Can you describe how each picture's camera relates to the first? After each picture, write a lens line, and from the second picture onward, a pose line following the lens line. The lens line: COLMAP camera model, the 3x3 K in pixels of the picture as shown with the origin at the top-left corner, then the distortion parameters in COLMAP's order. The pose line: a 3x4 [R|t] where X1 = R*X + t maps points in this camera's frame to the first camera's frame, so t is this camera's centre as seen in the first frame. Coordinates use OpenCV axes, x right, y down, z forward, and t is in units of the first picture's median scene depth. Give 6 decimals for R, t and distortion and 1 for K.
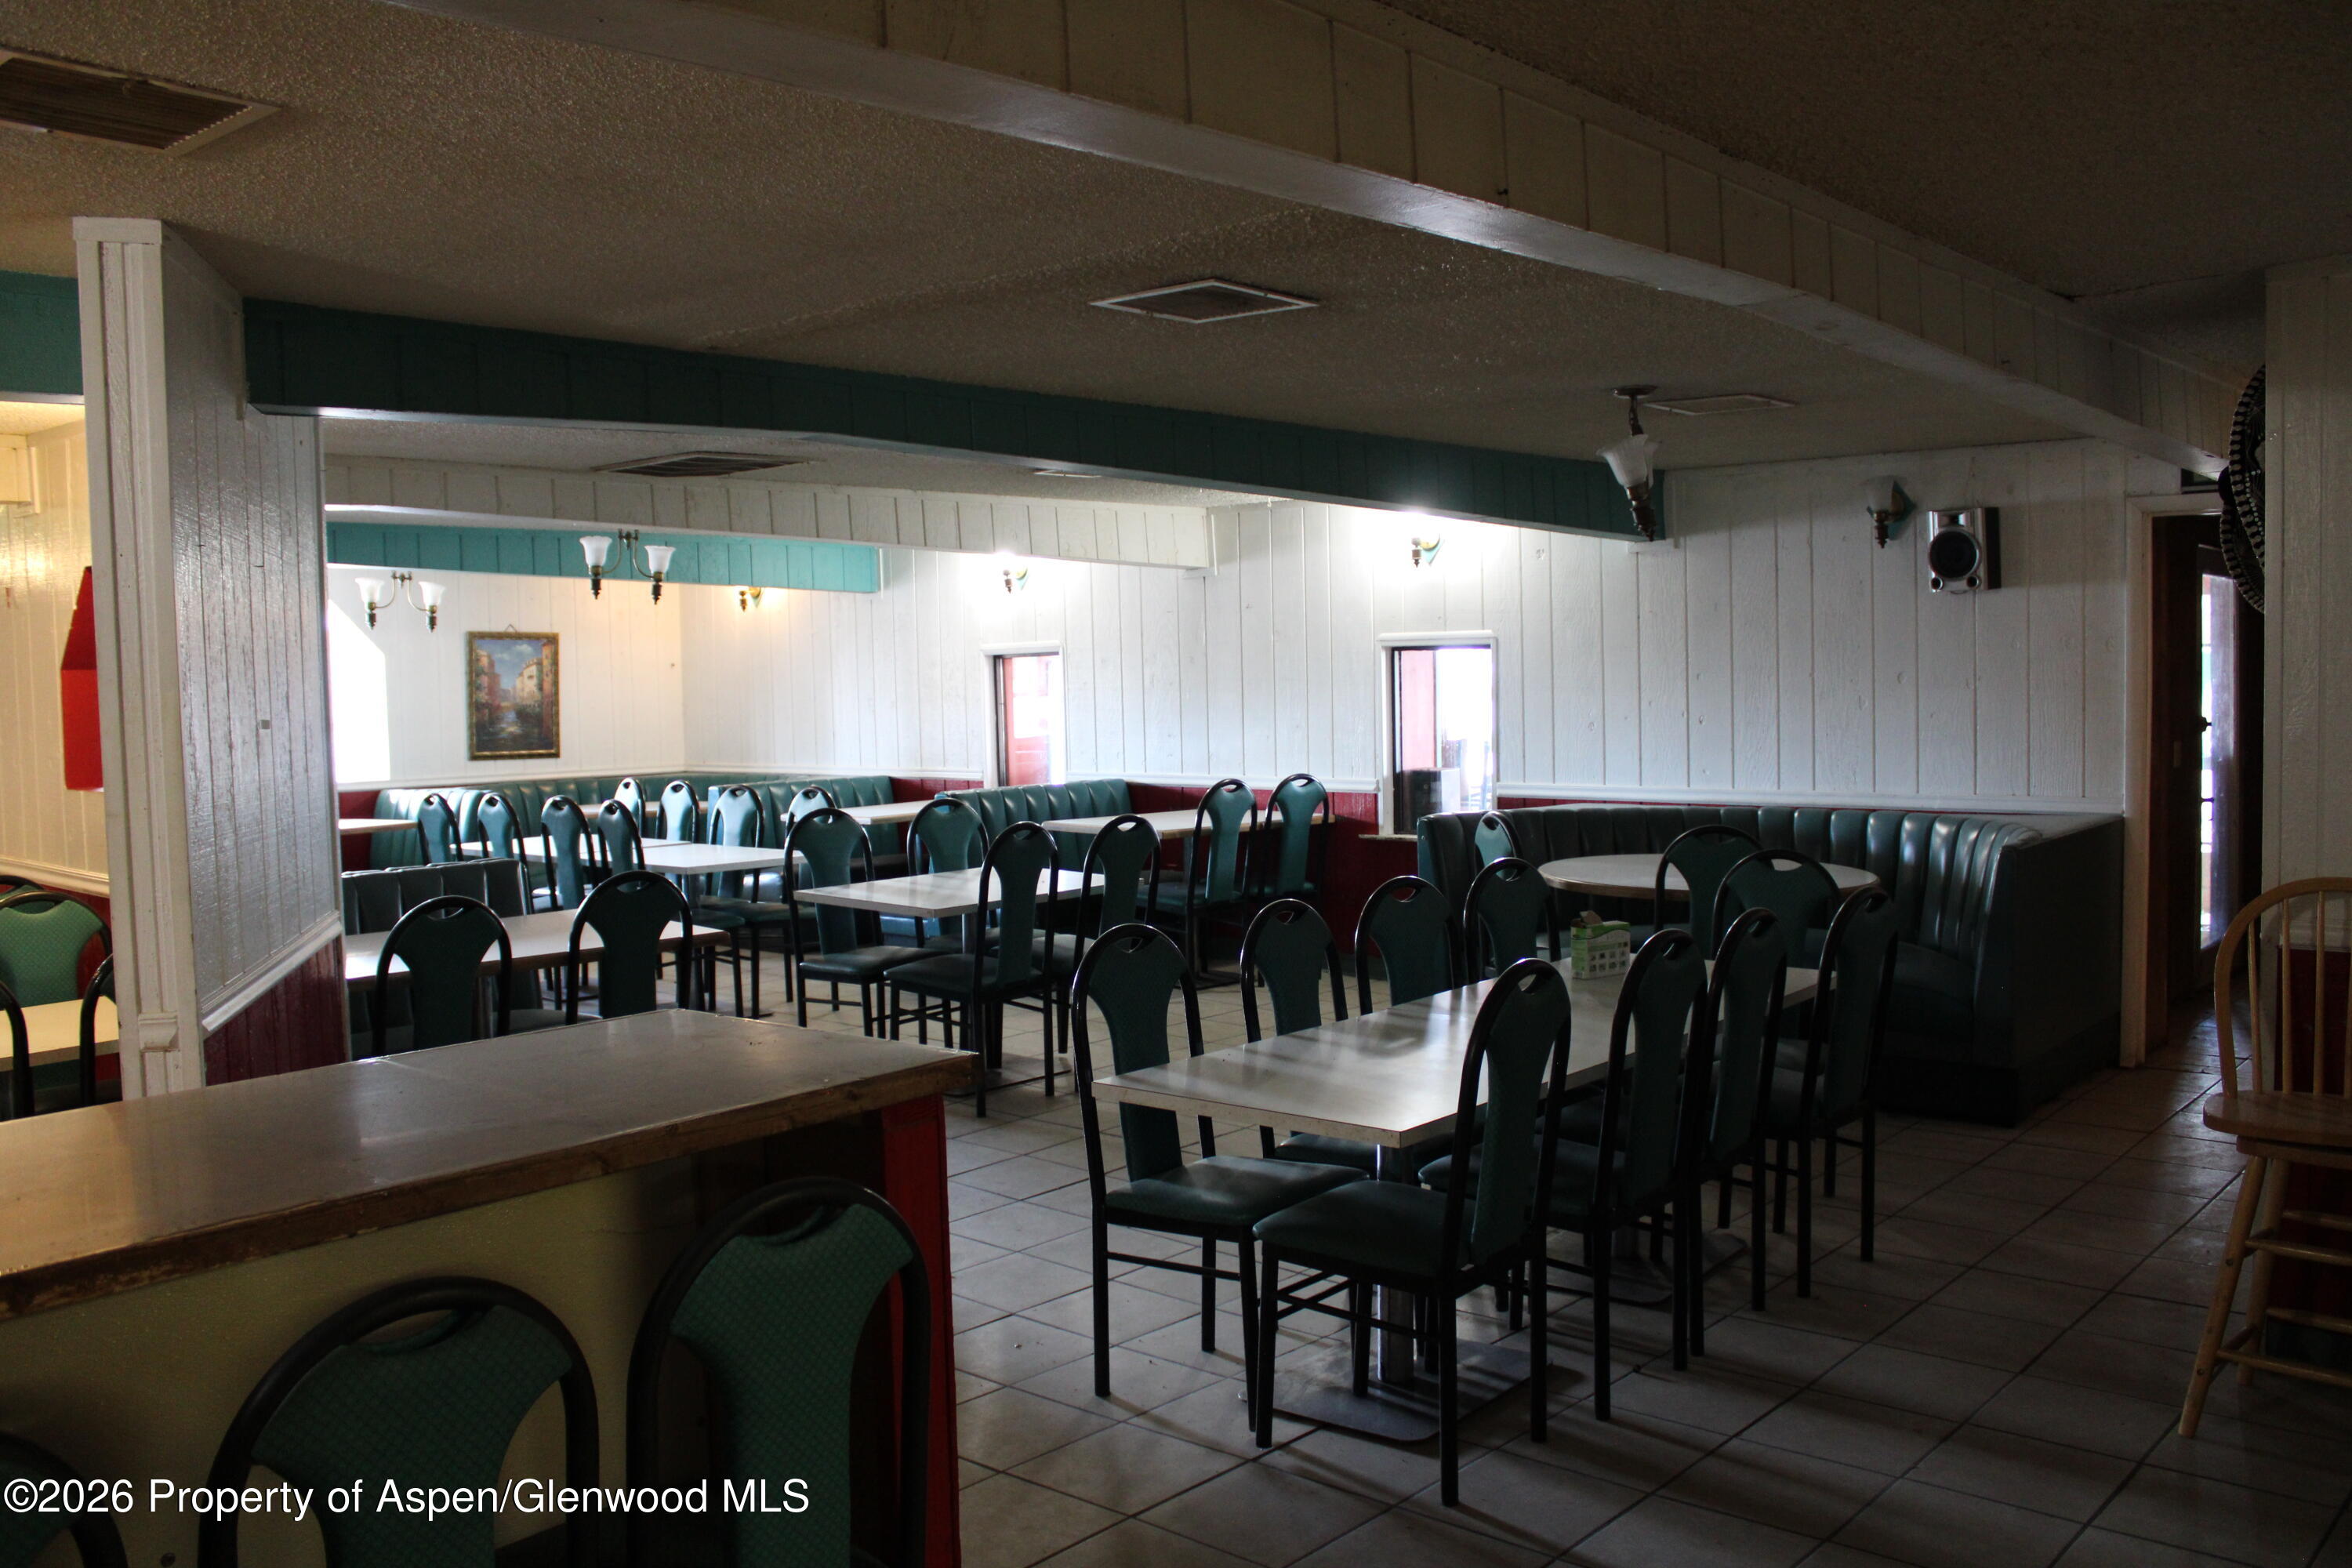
lens RADIAL K [[1922.4, 0, 1176.9], [0, 1922.4, 799.8], [0, 0, 1]] dist [-0.101173, 0.037736]
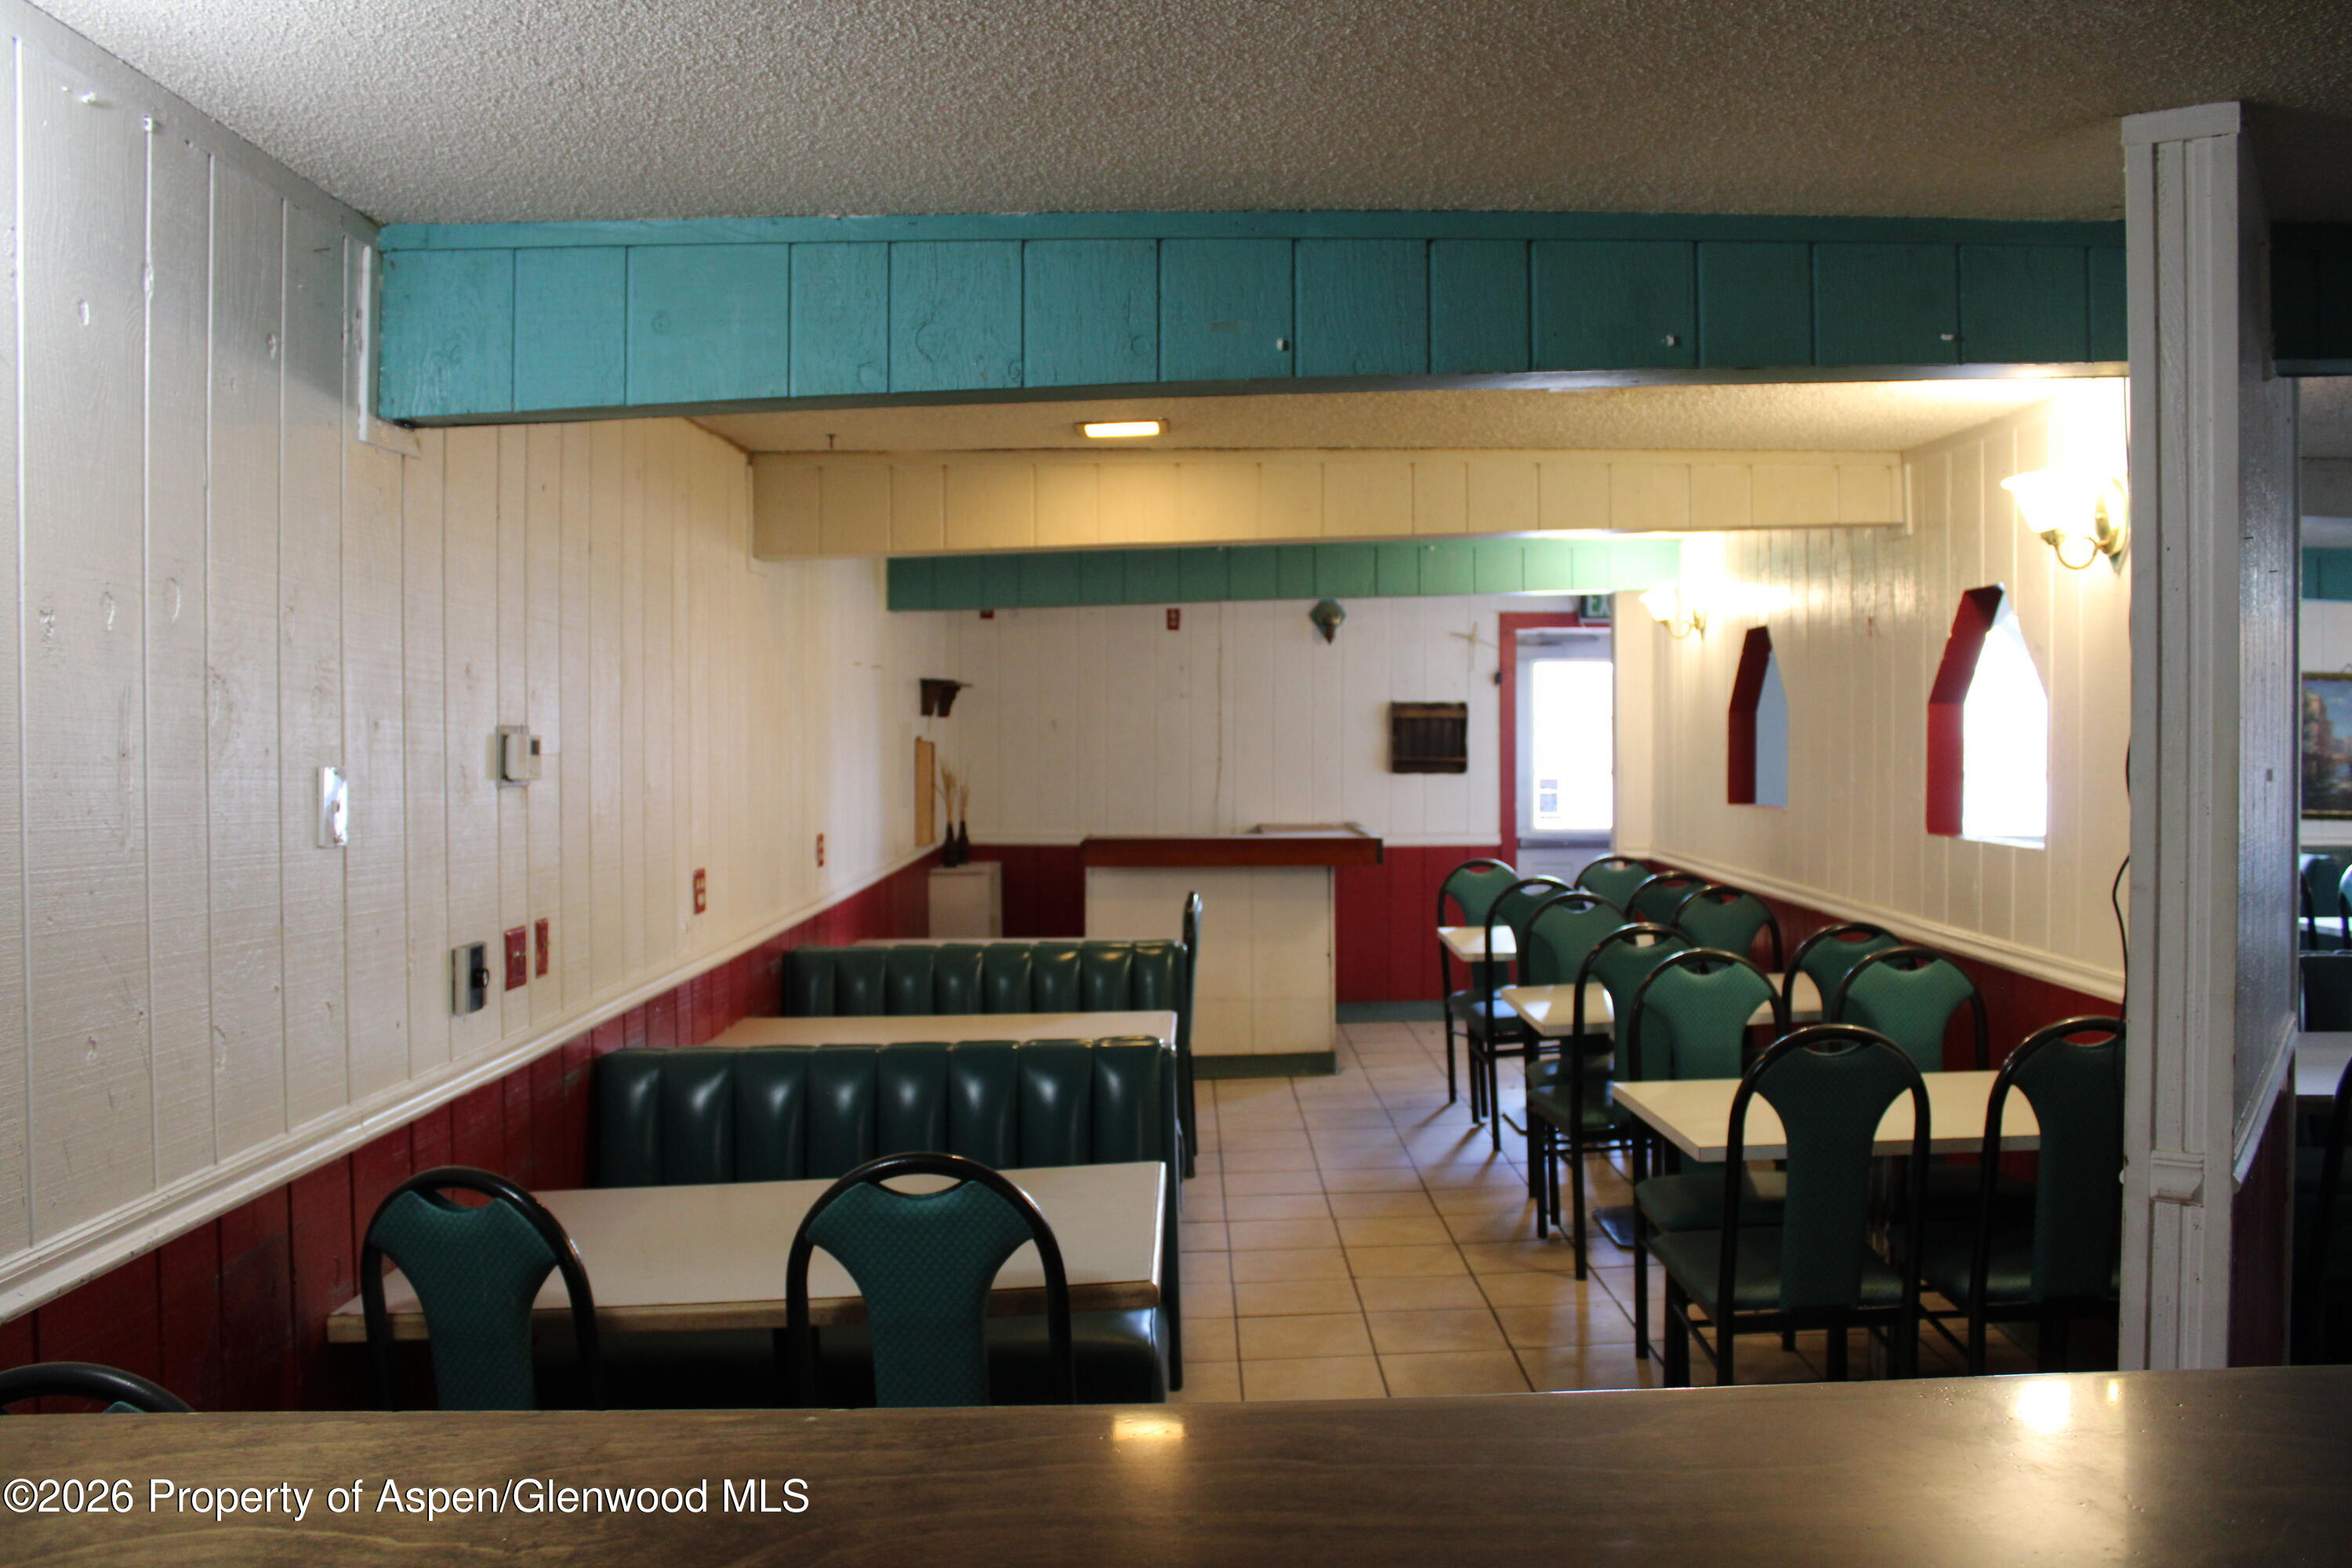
lens RADIAL K [[1922.4, 0, 1180.0], [0, 1922.4, 781.9], [0, 0, 1]] dist [-0.101173, 0.037736]
pose [[0.659528, 0.036873, -0.750775, -0.249723], [-0.061978, 0.998063, -0.005427, -0.006392], [0.749121, 0.050111, 0.660535, 0.191723]]
